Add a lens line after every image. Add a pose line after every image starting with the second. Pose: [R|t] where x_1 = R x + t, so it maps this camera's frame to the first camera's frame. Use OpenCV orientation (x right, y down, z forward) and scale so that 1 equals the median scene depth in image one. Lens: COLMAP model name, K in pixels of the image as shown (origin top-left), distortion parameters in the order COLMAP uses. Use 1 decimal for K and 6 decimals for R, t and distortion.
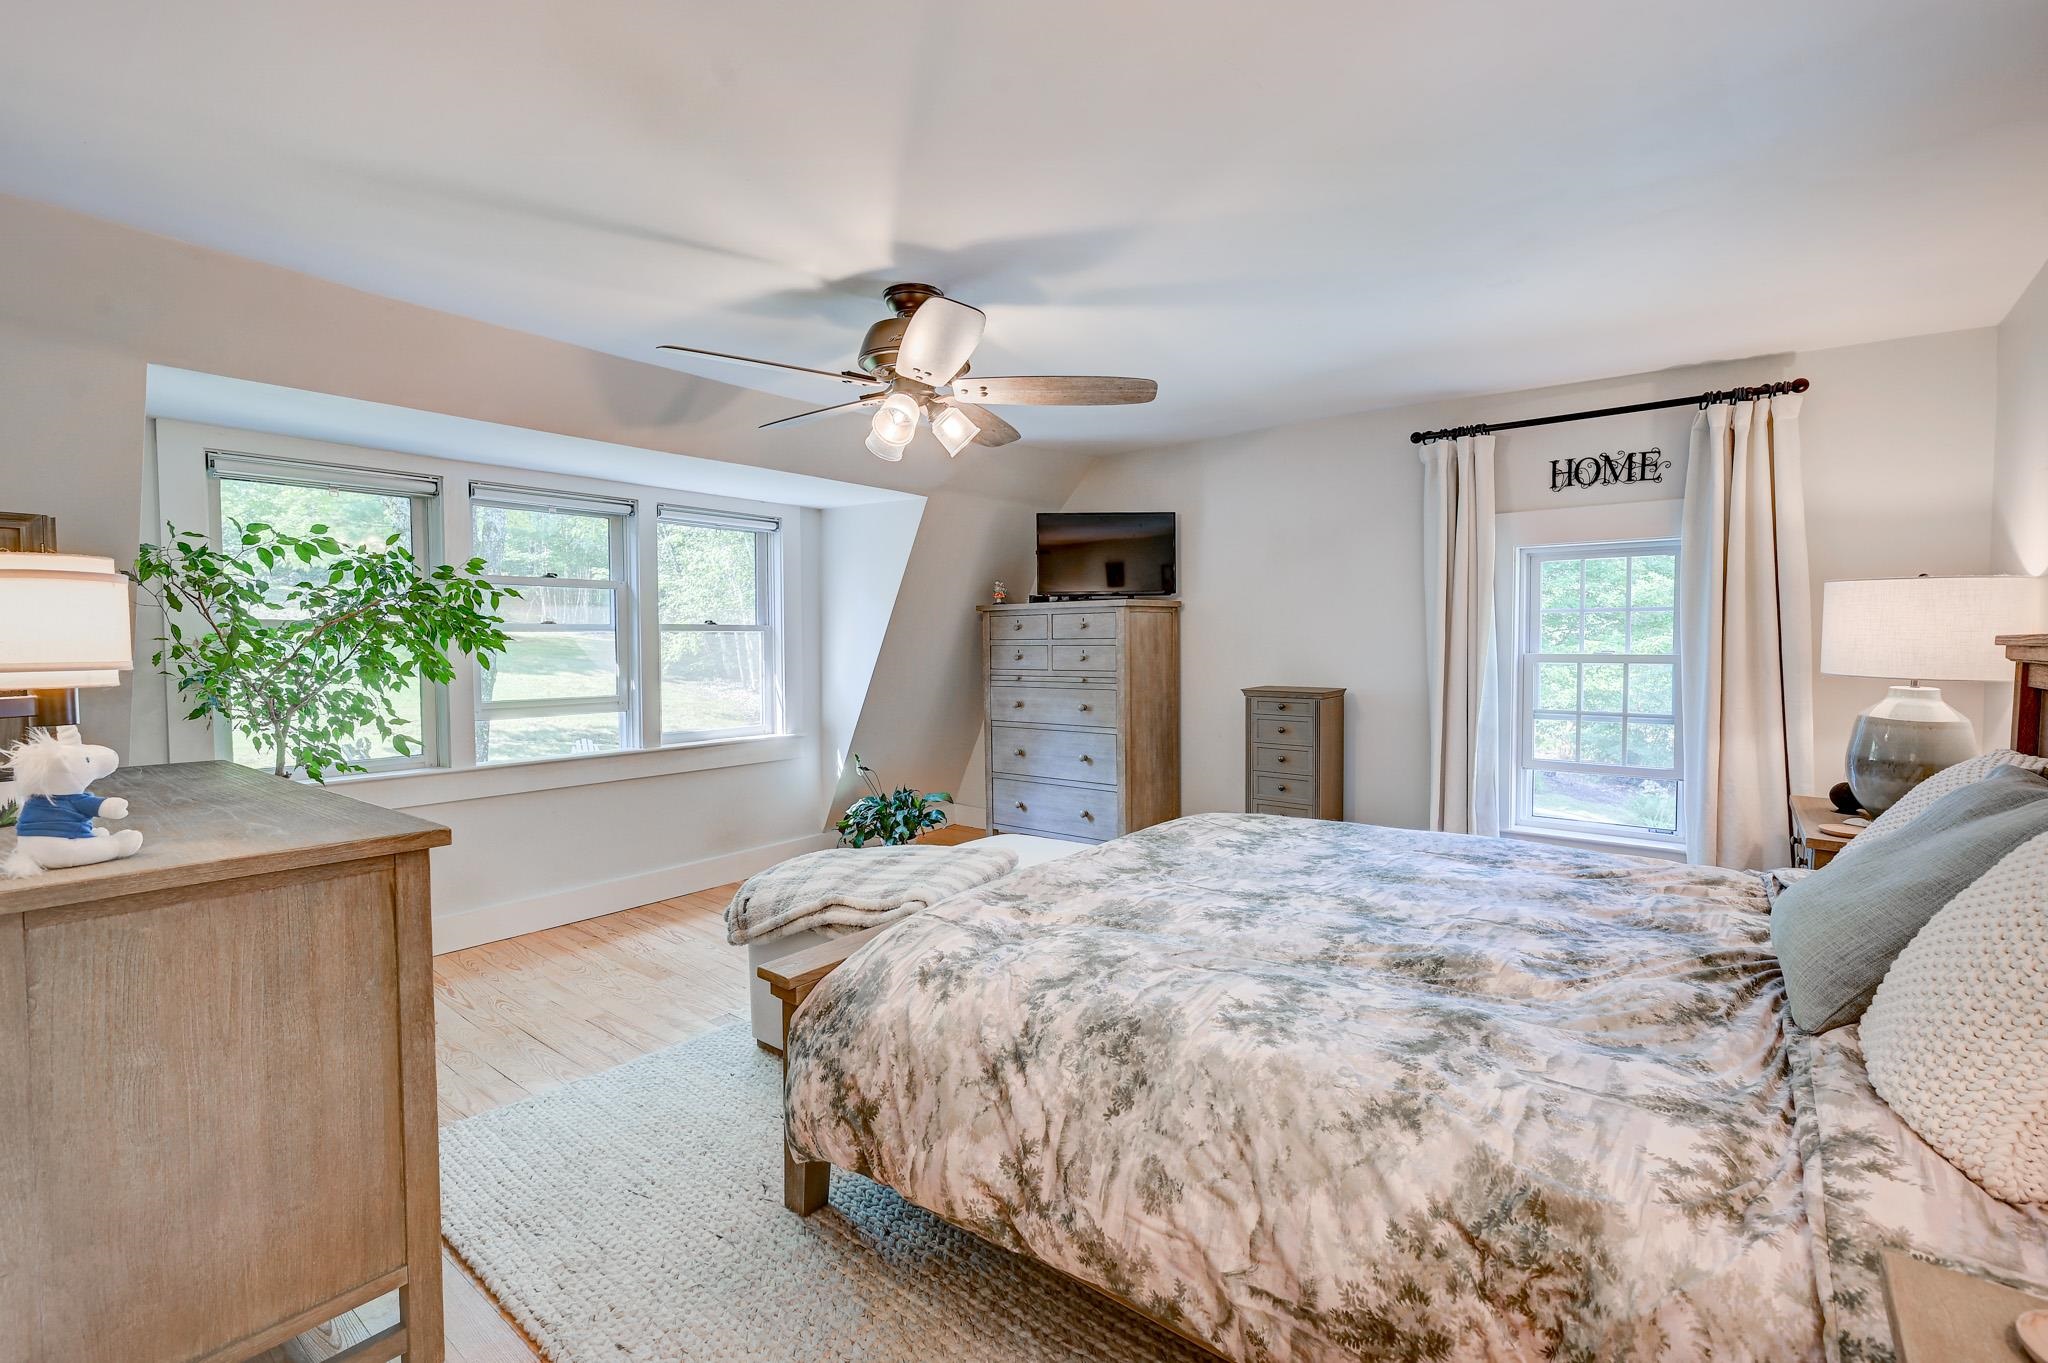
lens RADIAL K [[894.8, 0, 1026.4], [0, 894.8, 672.6], [0, 0, 1]] dist [0.000875, 0.000057]
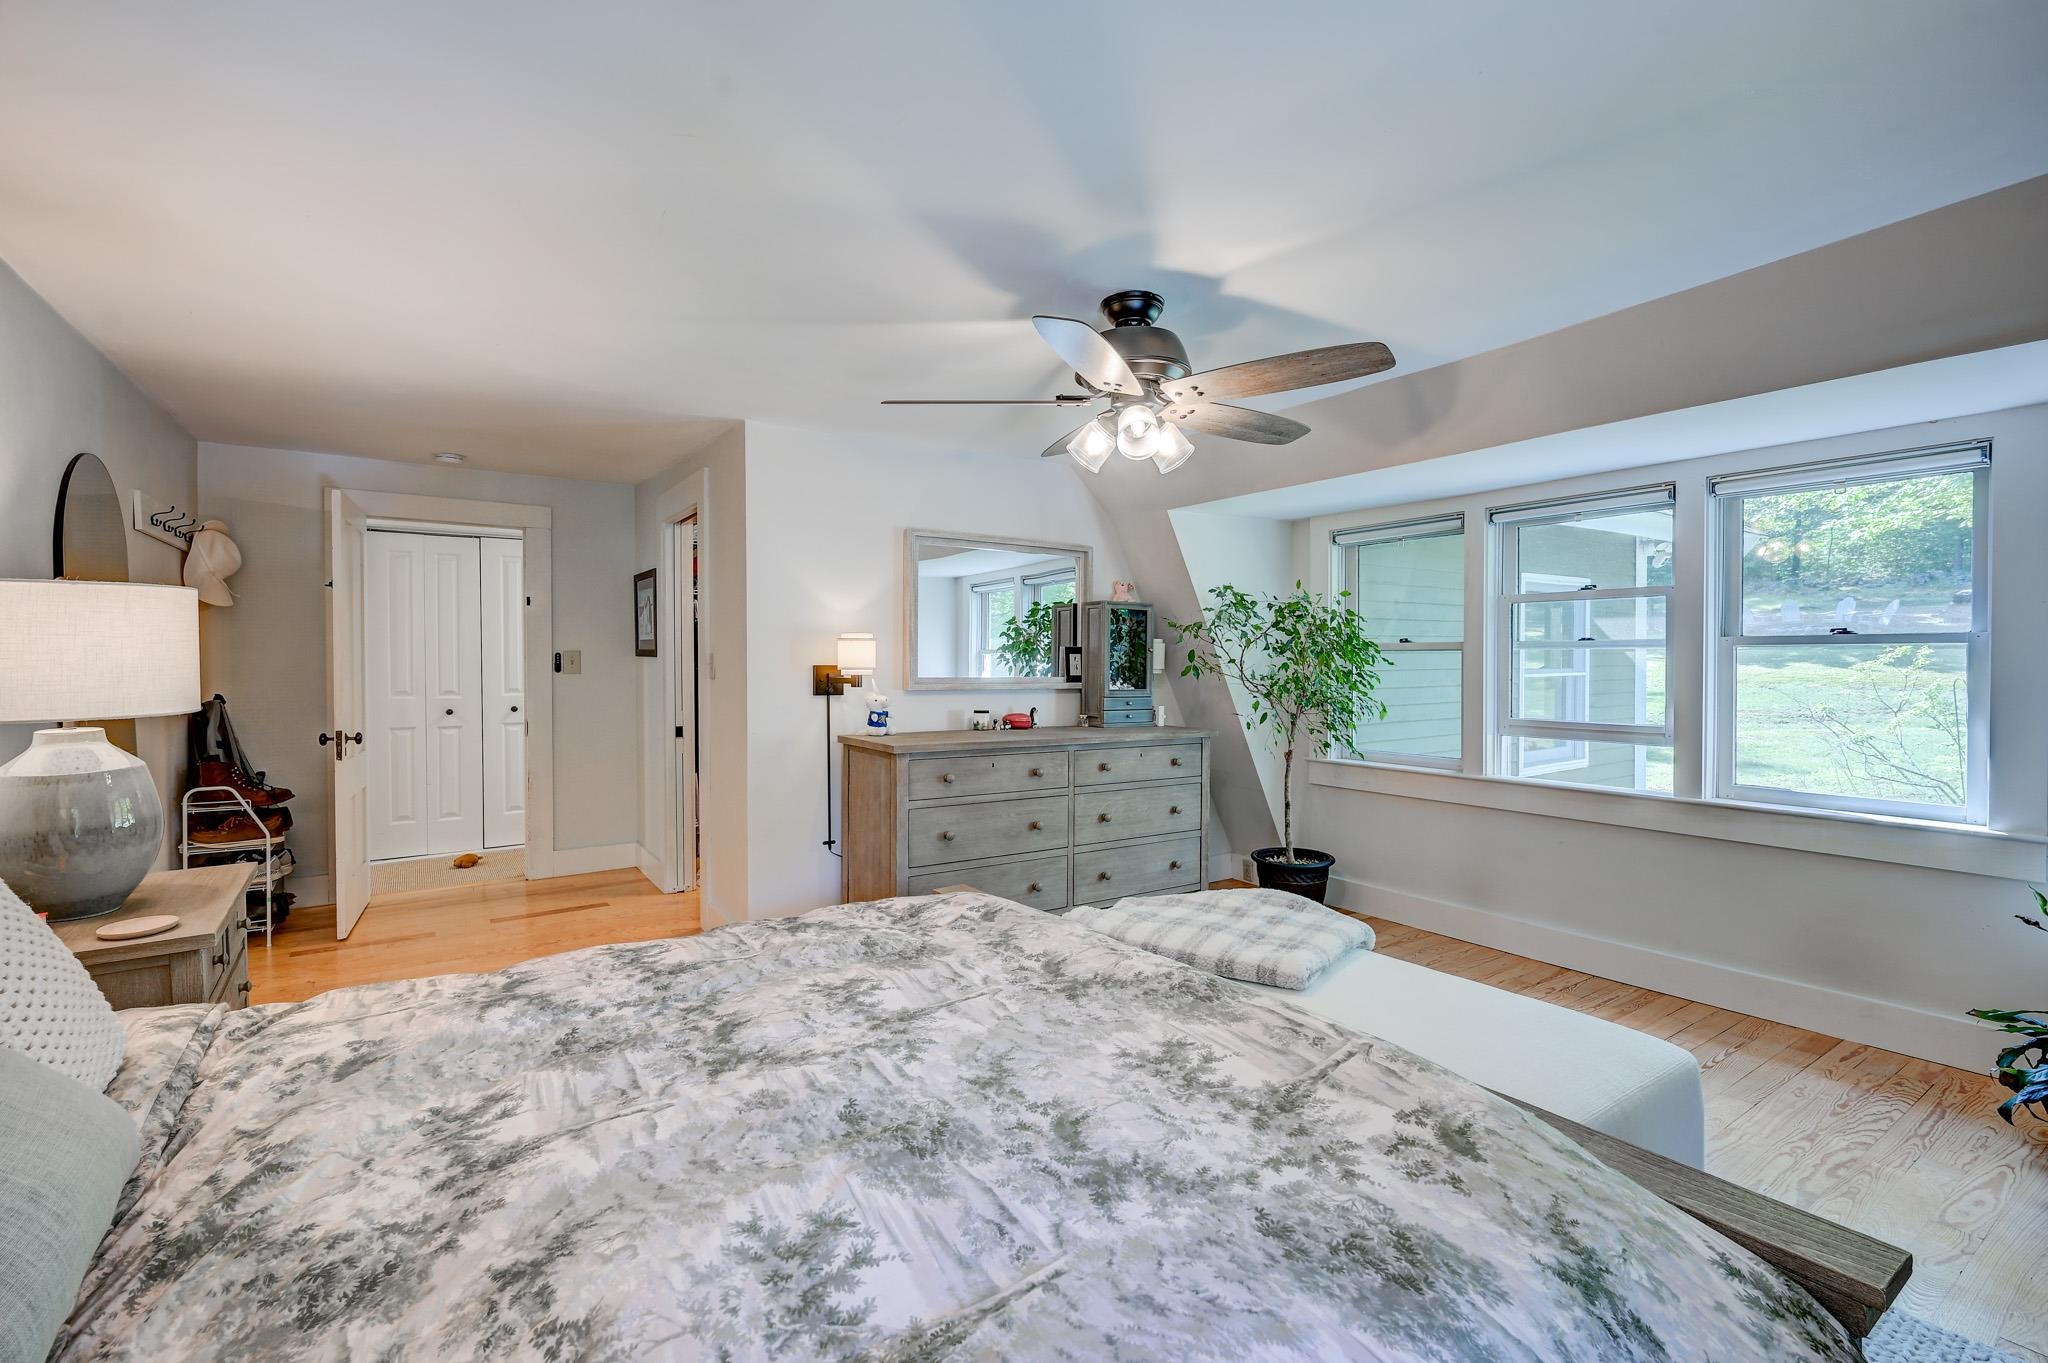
lens RADIAL K [[894.8, 0, 1027.7], [0, 894.8, 686.7], [0, 0, 1]] dist [0.000875, 0.000057]
pose [[-0.301005, 0.020841, -0.953395, 0.902602], [-0.014059, 0.999556, 0.026288, -0.042032], [0.953519, 0.021317, -0.300578, 1.286871]]
